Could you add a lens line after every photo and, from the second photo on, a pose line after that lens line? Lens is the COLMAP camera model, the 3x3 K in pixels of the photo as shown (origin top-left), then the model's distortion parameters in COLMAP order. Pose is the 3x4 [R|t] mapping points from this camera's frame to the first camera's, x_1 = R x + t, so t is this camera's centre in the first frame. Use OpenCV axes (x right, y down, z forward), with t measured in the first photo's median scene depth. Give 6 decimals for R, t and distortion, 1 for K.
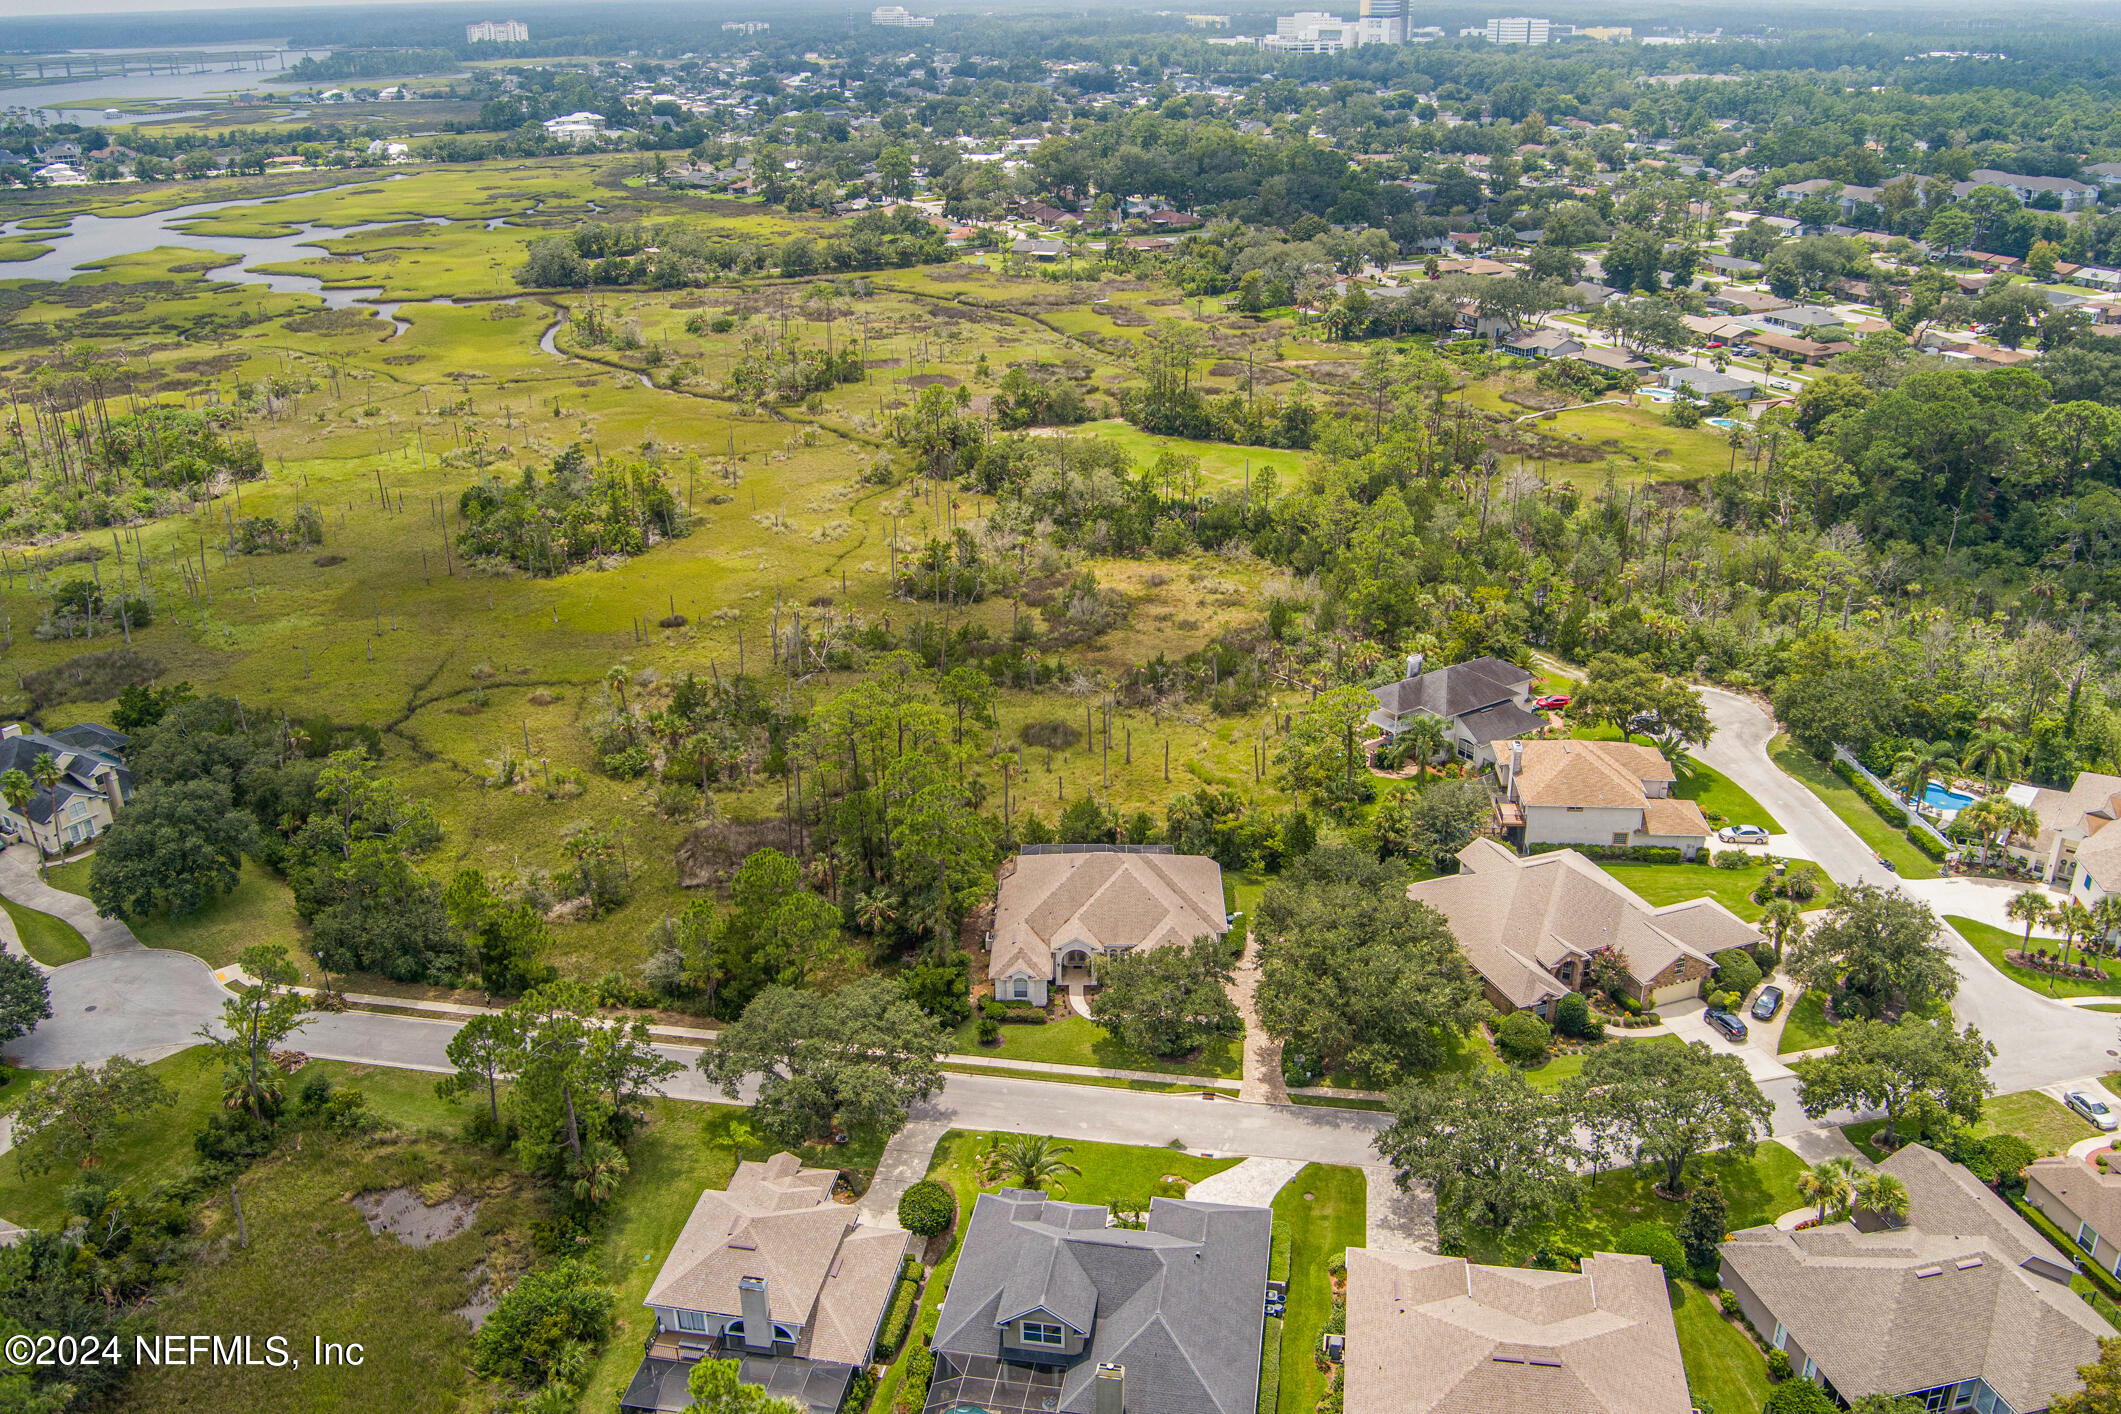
lens RADIAL K [[1710.7, 0, 1061.4], [0, 1710.7, 705.2], [0, 0, 1]] dist [-0.072559, 0.031127]
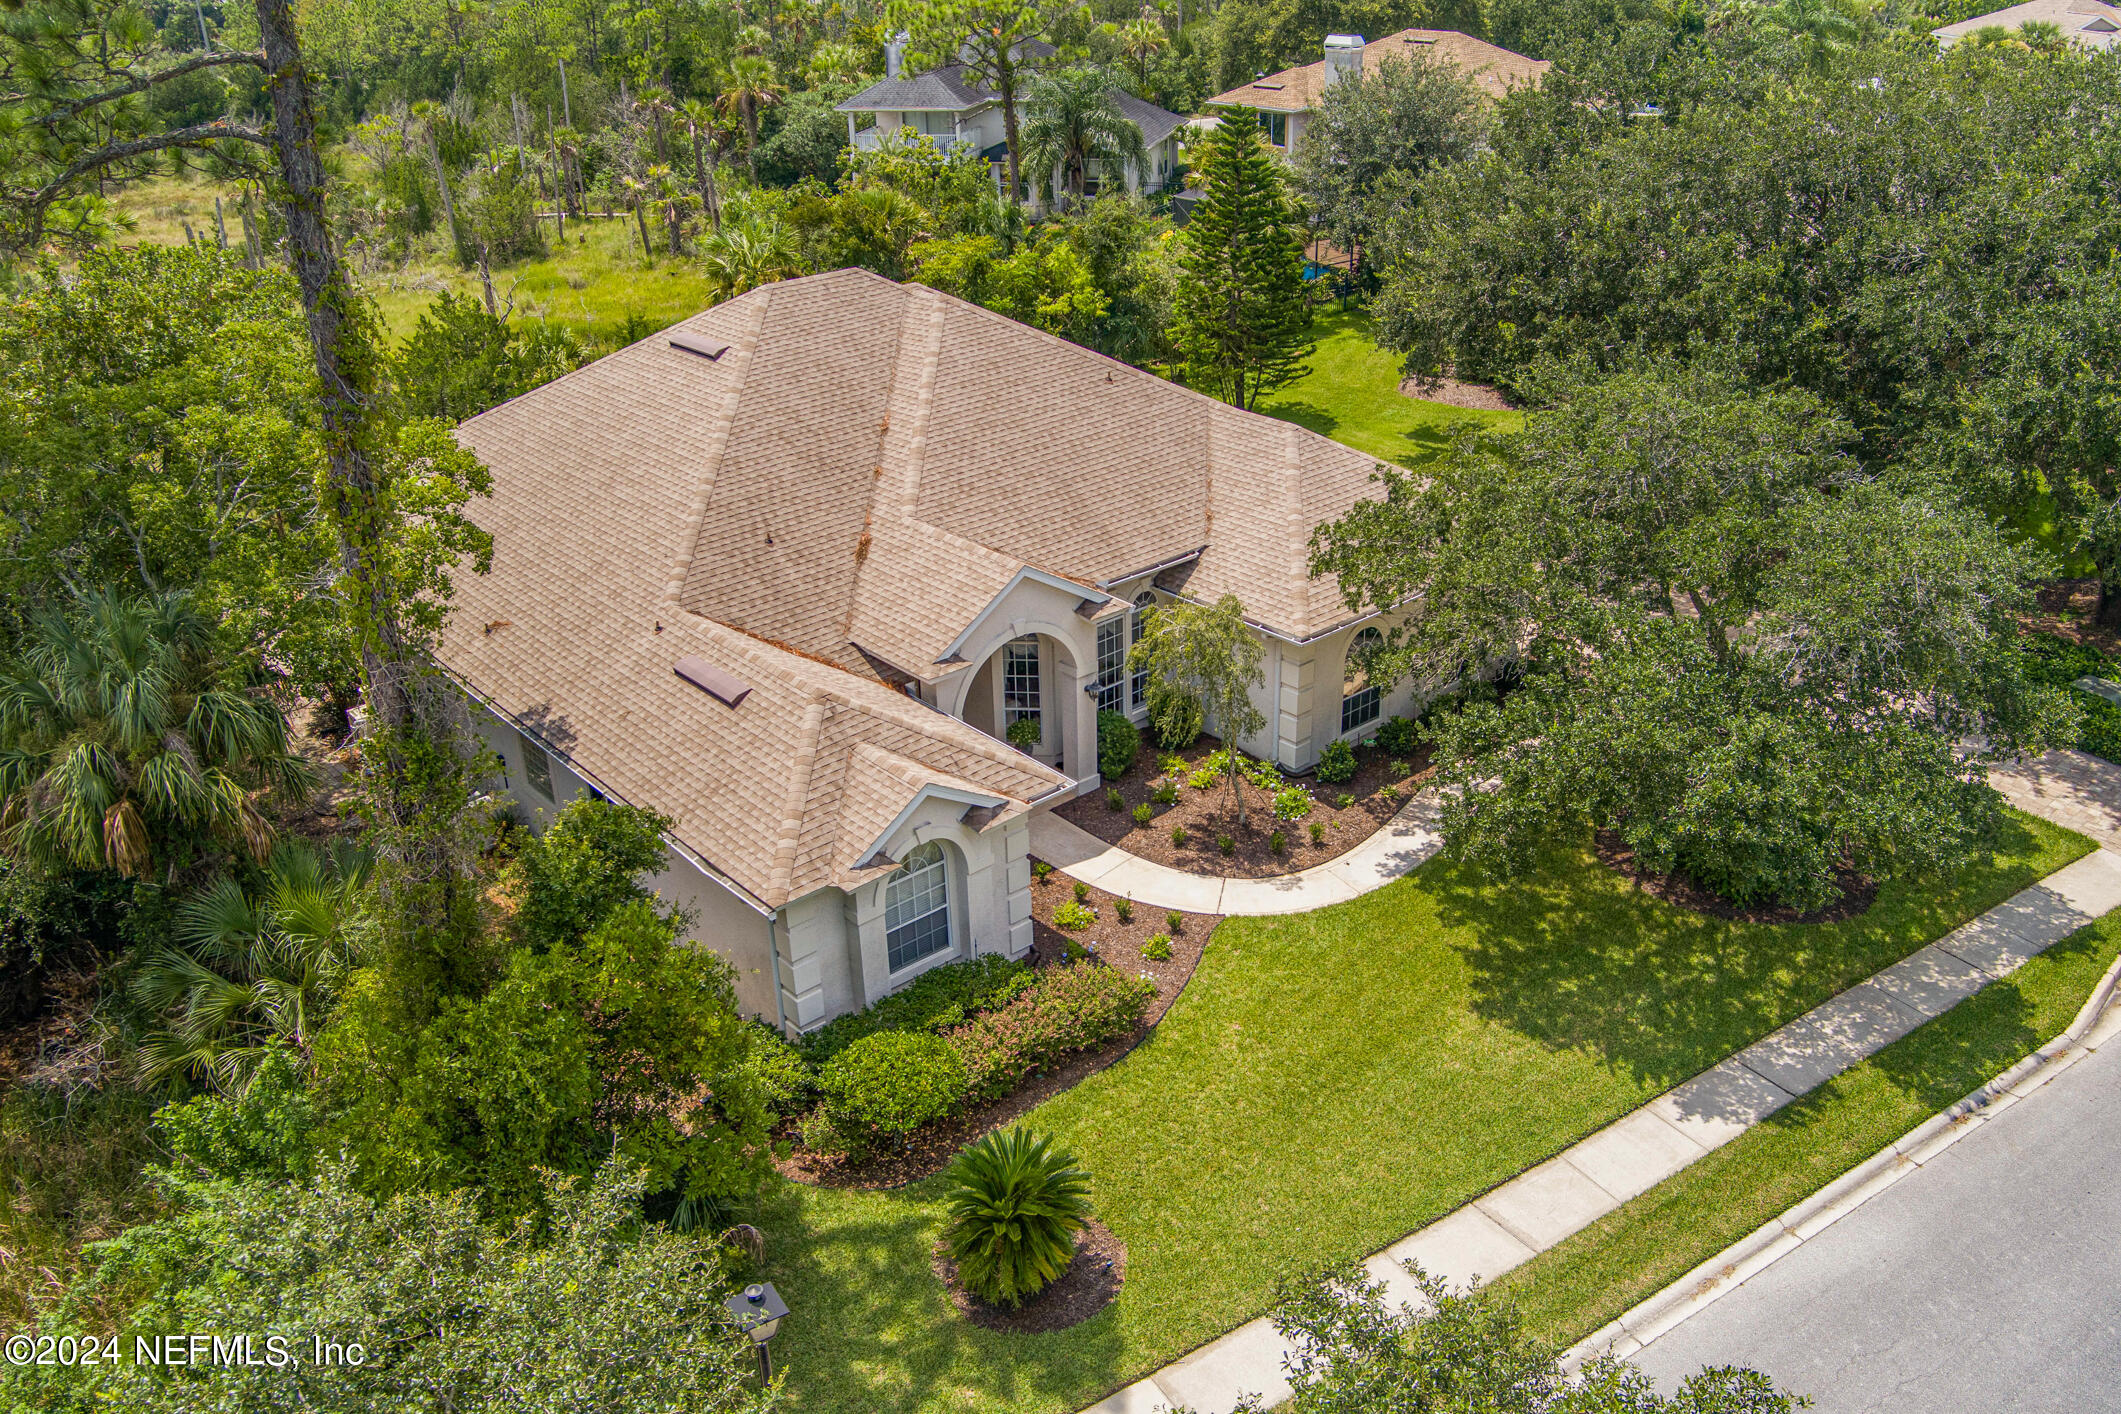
lens RADIAL K [[1710.7, 0, 1056.4], [0, 1710.7, 701.9], [0, 0, 1]] dist [-0.072559, 0.031127]
pose [[0.744578, -0.305663, 0.593441, -0.111123], [0.288562, 0.949032, 0.126765, 0.129904], [-0.601943, 0.076858, 0.794832, 0.864796]]
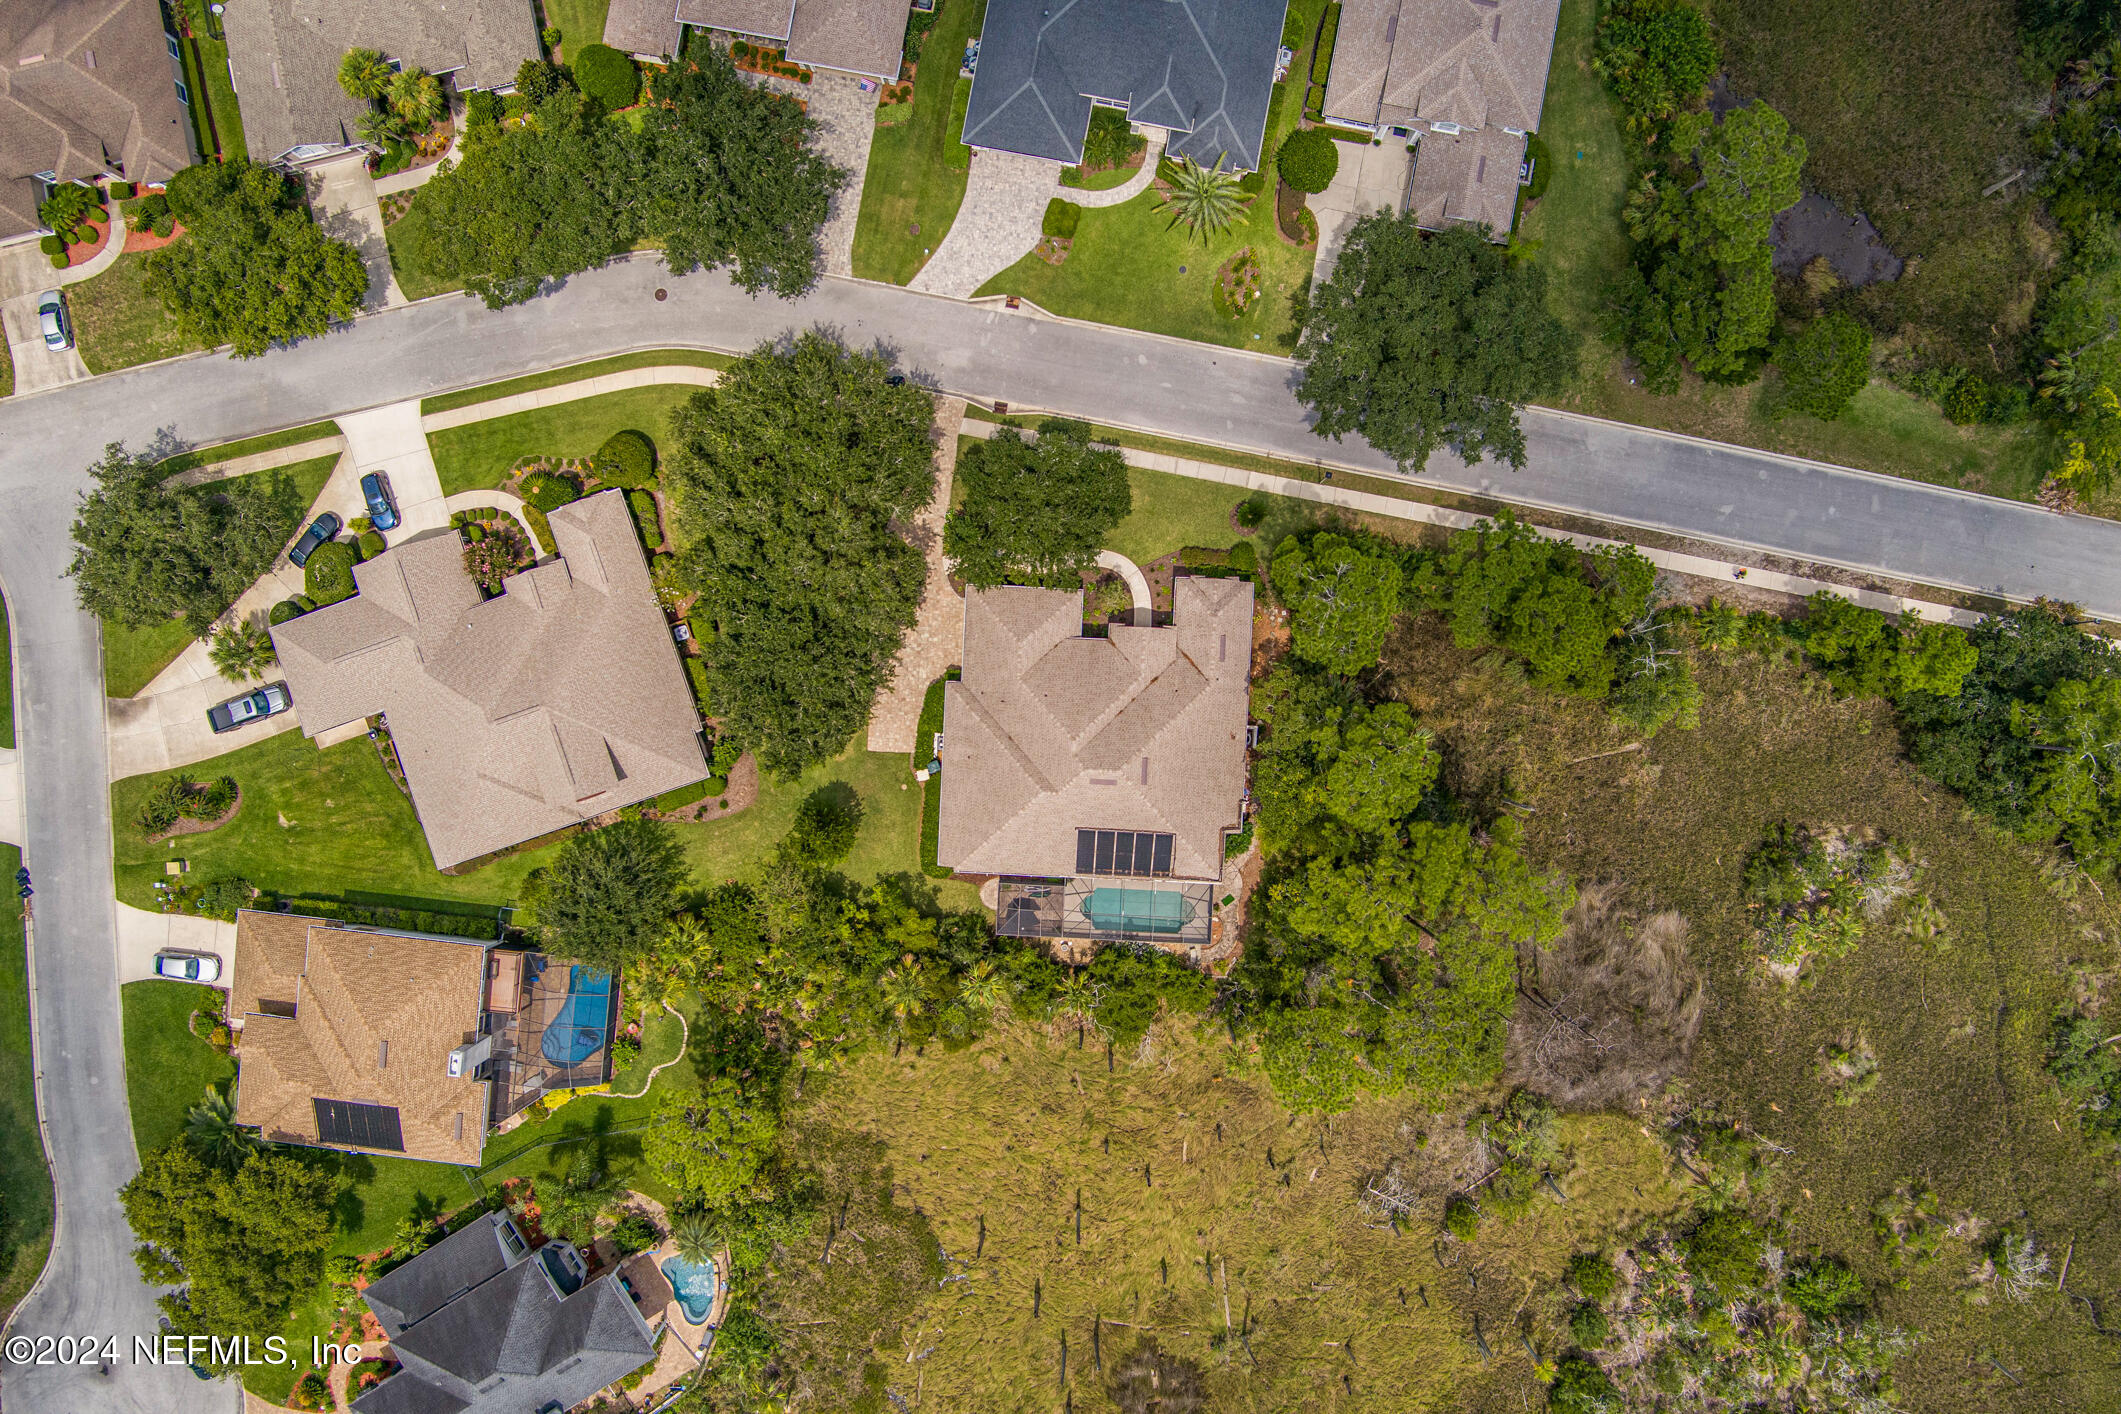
lens RADIAL K [[1710.7, 0, 1049.0], [0, 1710.7, 713.5], [0, 0, 1]] dist [-0.072559, 0.031127]
pose [[-0.999310, -0.025918, 0.026596, 0.031381], [0.034810, -0.404237, 0.913992, -0.612008], [-0.012938, 0.914287, 0.404861, 0.736918]]
